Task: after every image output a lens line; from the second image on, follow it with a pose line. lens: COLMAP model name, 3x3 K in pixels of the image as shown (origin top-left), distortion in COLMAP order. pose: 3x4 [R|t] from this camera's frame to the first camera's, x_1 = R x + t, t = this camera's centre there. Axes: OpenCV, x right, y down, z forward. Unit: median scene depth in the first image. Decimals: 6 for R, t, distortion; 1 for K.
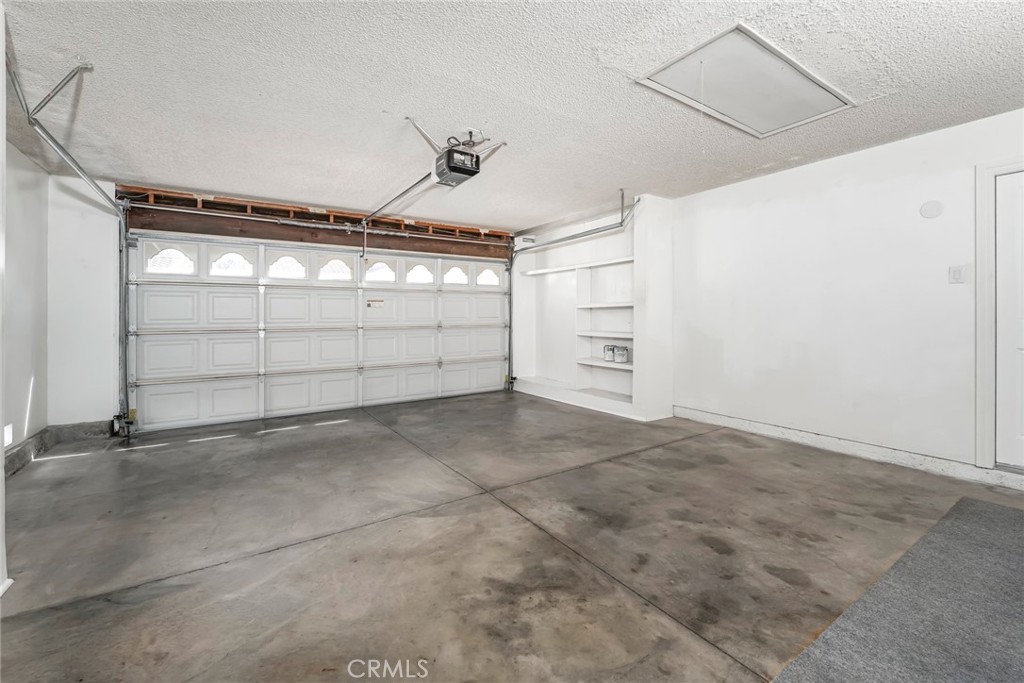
lens RADIAL K [[417.8, 0, 514.3], [0, 417.8, 348.4], [0, 0, 1]] dist [-0.011083, 0.000792]
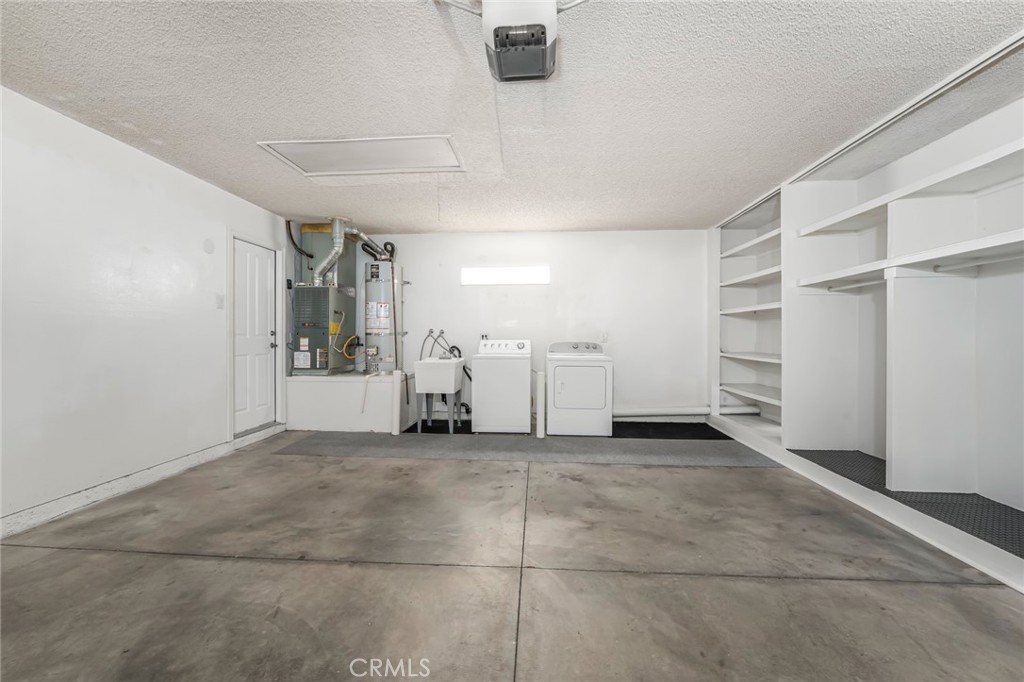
lens RADIAL K [[420.9, 0, 513.4], [0, 420.9, 345.2], [0, 0, 1]] dist [-0.014967, 0.000008]
pose [[-0.797015, -0.010906, 0.603862, -0.541387], [0.043265, 0.996237, 0.075097, -0.113554], [-0.602408, 0.085980, -0.793544, 1.707771]]
